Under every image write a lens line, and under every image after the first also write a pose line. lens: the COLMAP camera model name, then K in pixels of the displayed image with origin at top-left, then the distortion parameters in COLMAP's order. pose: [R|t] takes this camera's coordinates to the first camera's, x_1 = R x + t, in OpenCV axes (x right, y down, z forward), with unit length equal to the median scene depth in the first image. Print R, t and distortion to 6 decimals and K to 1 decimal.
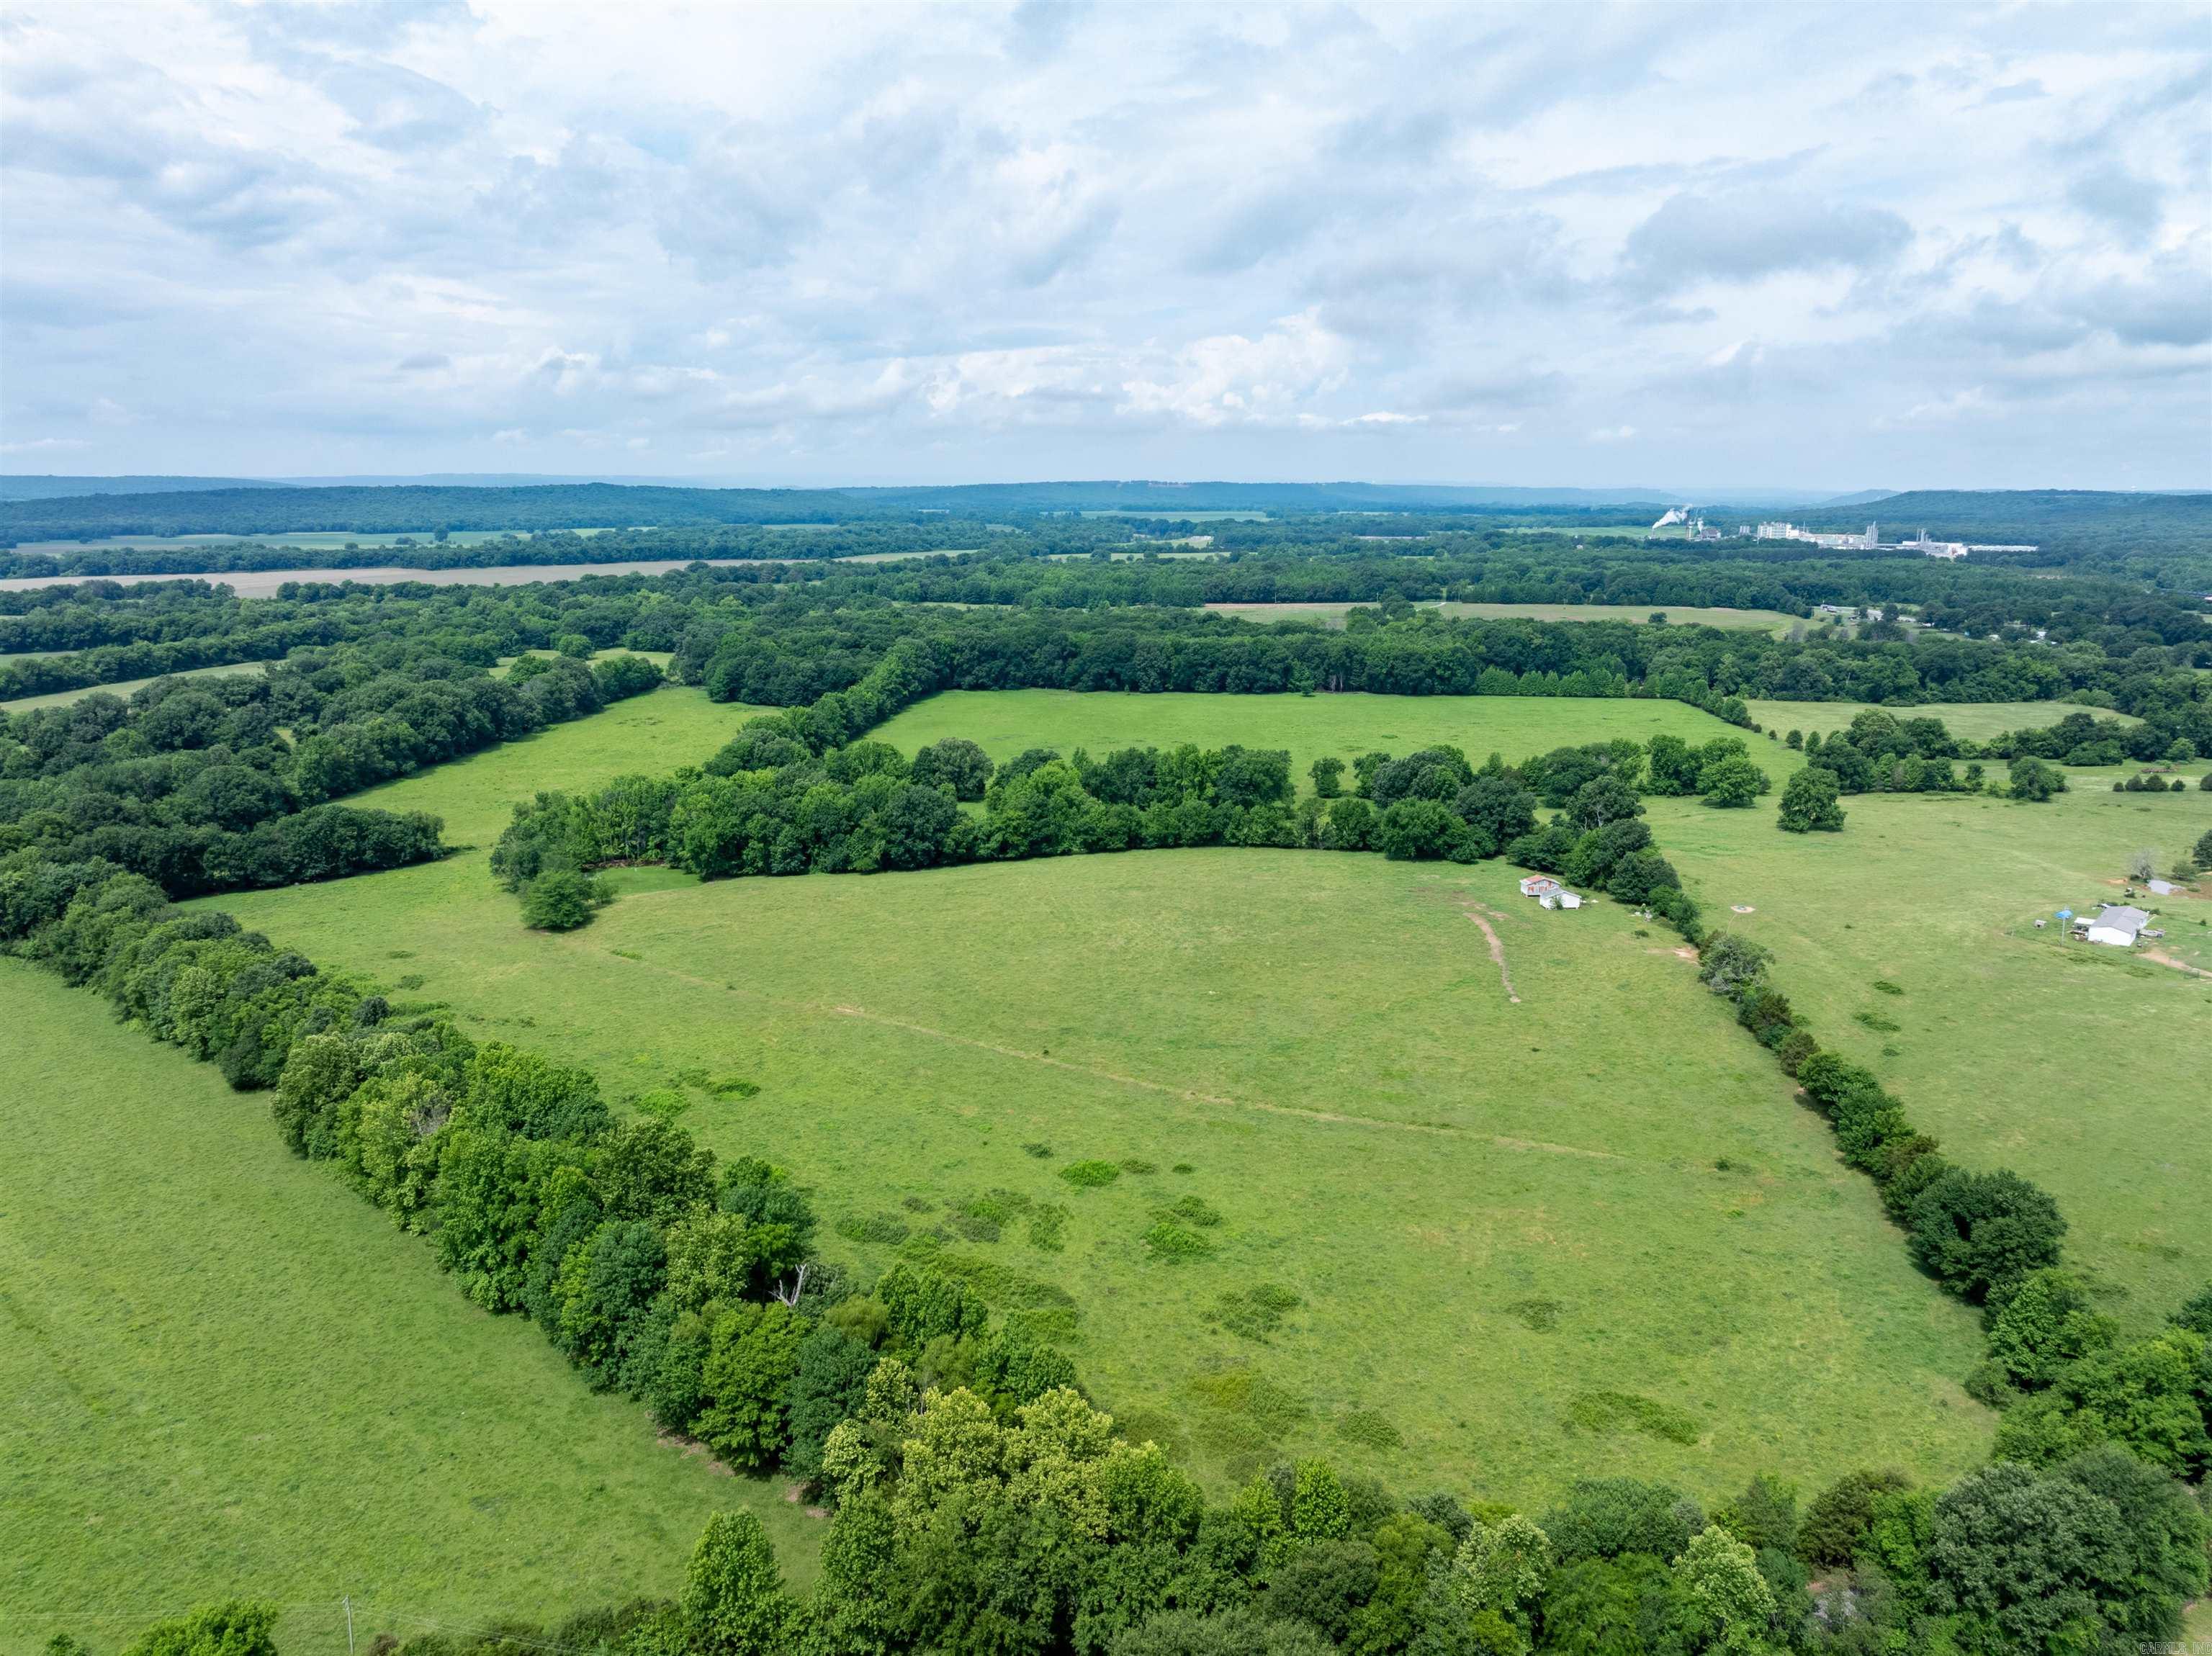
lens RADIAL K [[1558.9, 0, 1116.3], [0, 1558.9, 818.5], [0, 0, 1]] dist [-0.038010, 0.028175]
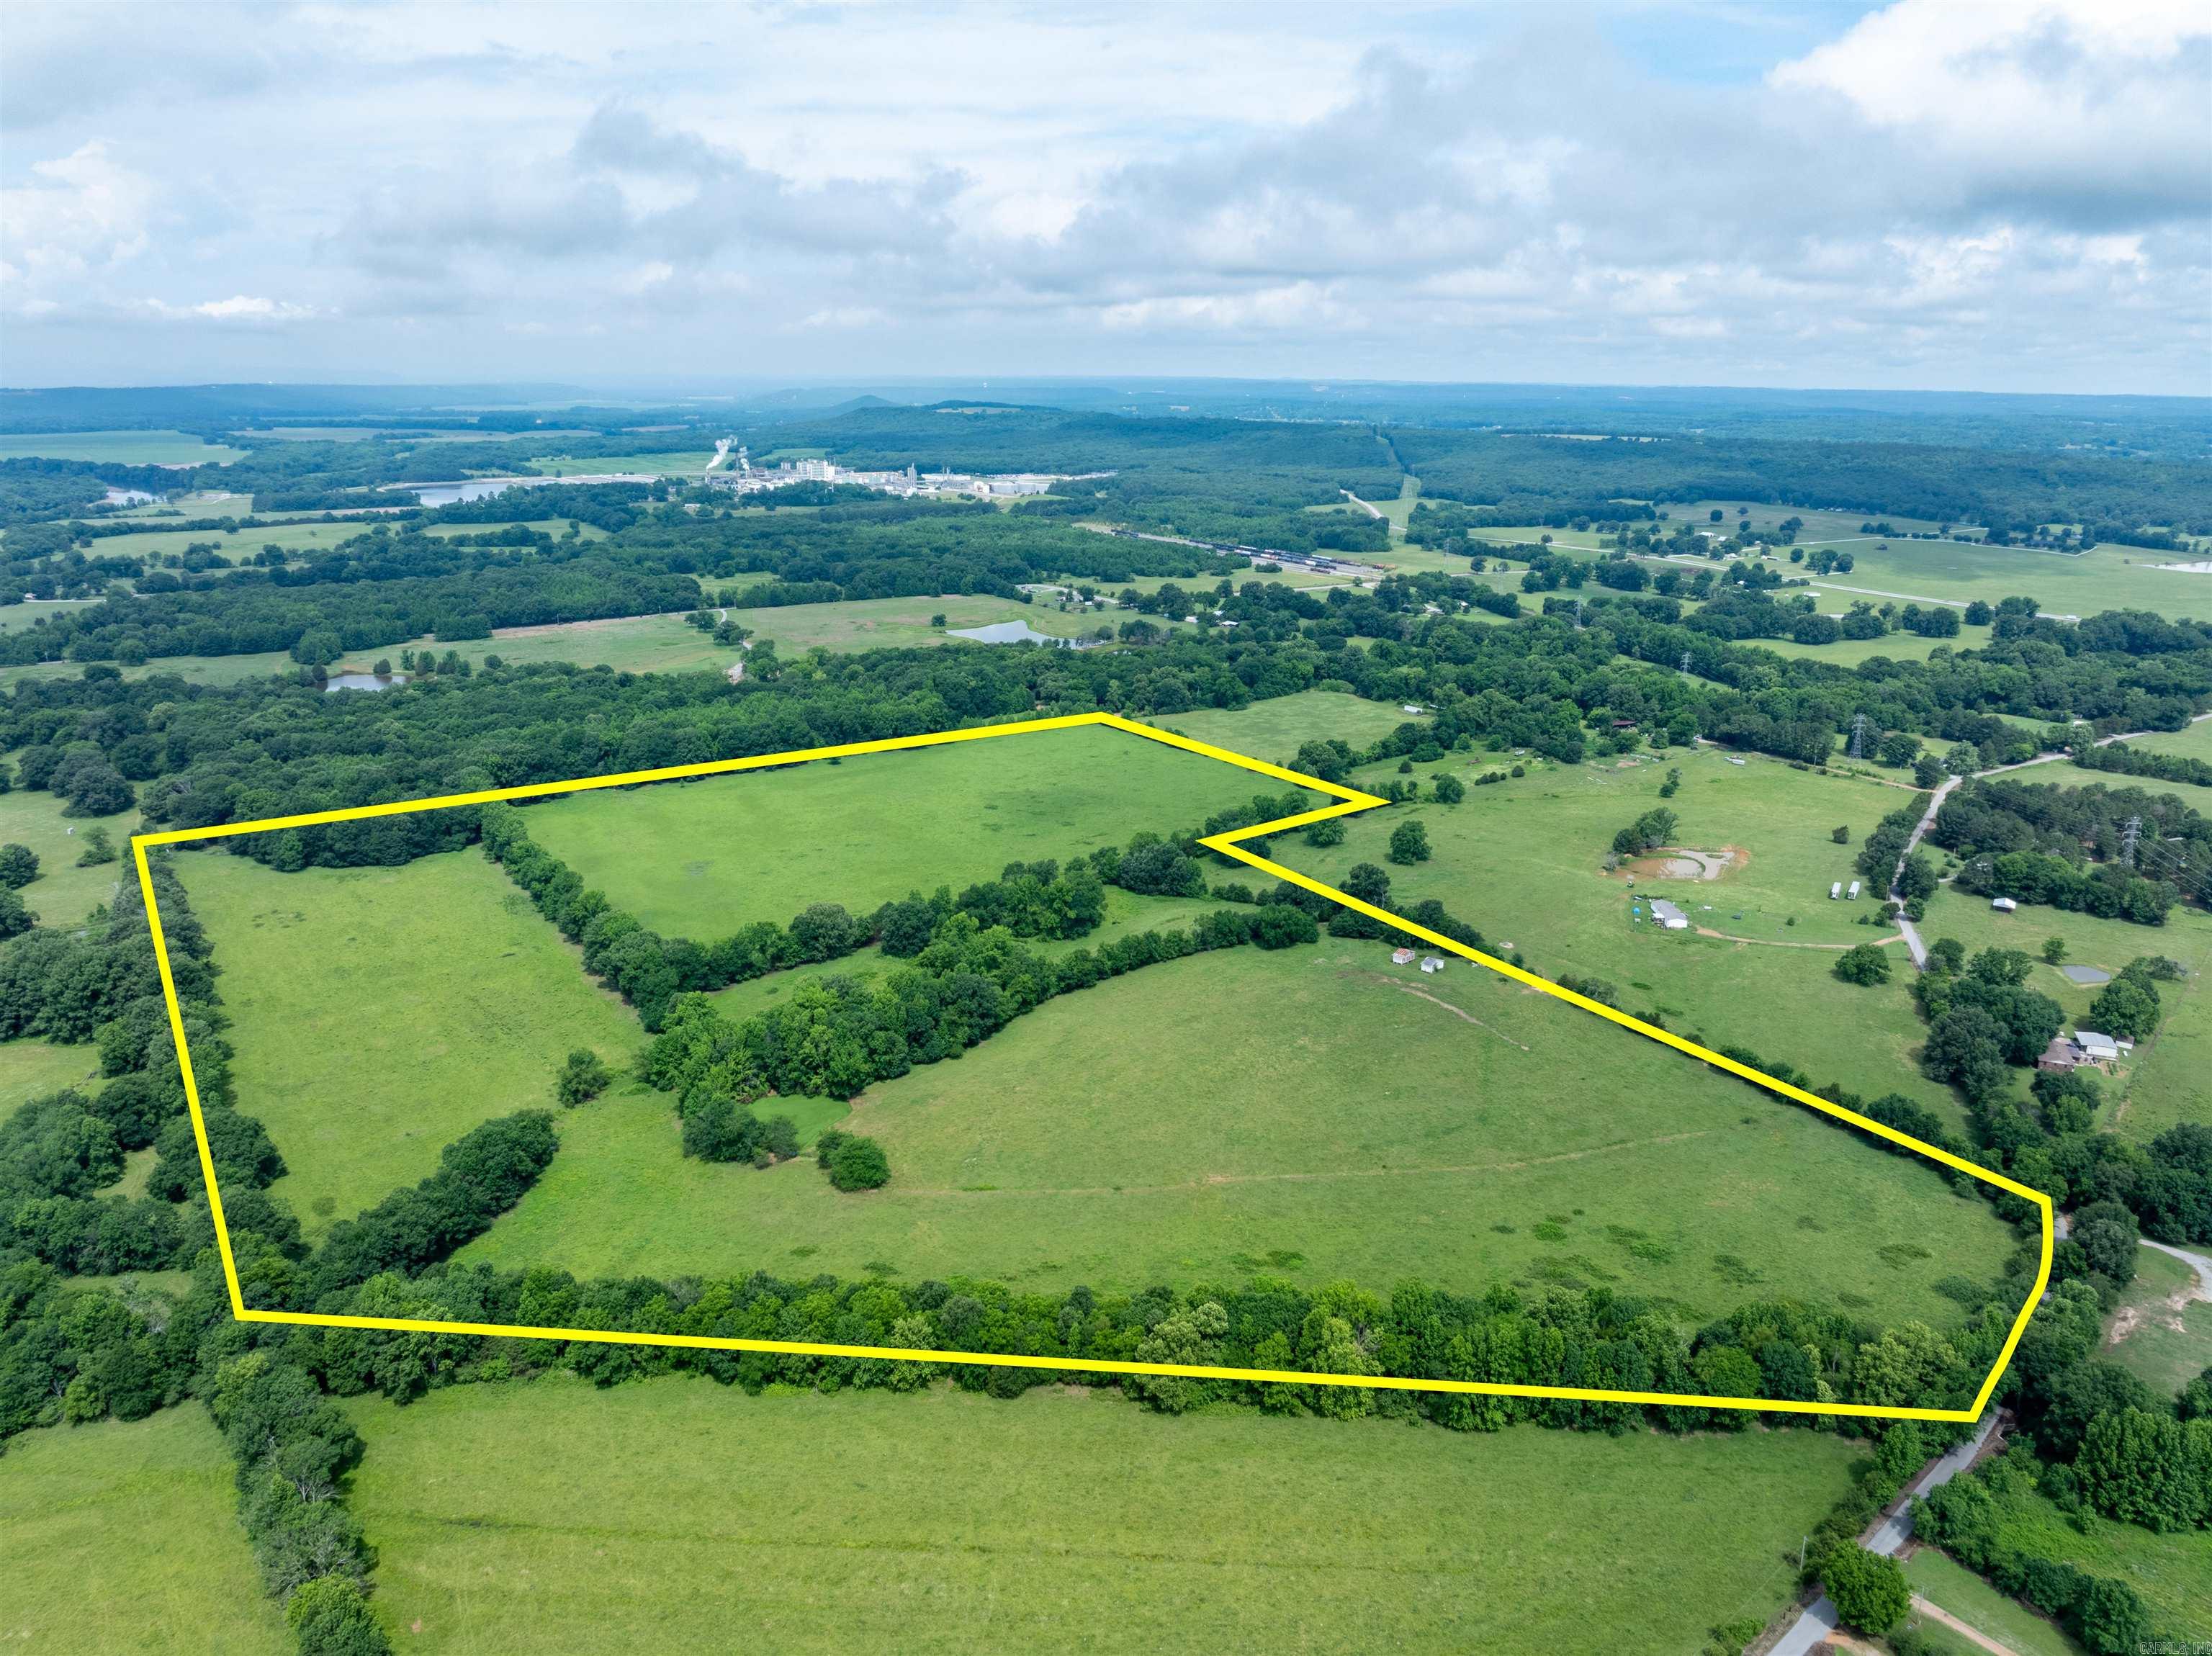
lens RADIAL K [[1558.9, 0, 1123.2], [0, 1558.9, 830.7], [0, 0, 1]] dist [-0.038010, 0.028175]
pose [[0.775228, -0.173470, 0.607396, -0.409315], [0.122915, 0.984600, 0.124319, -0.145502], [-0.619608, -0.021717, 0.784611, -0.015110]]
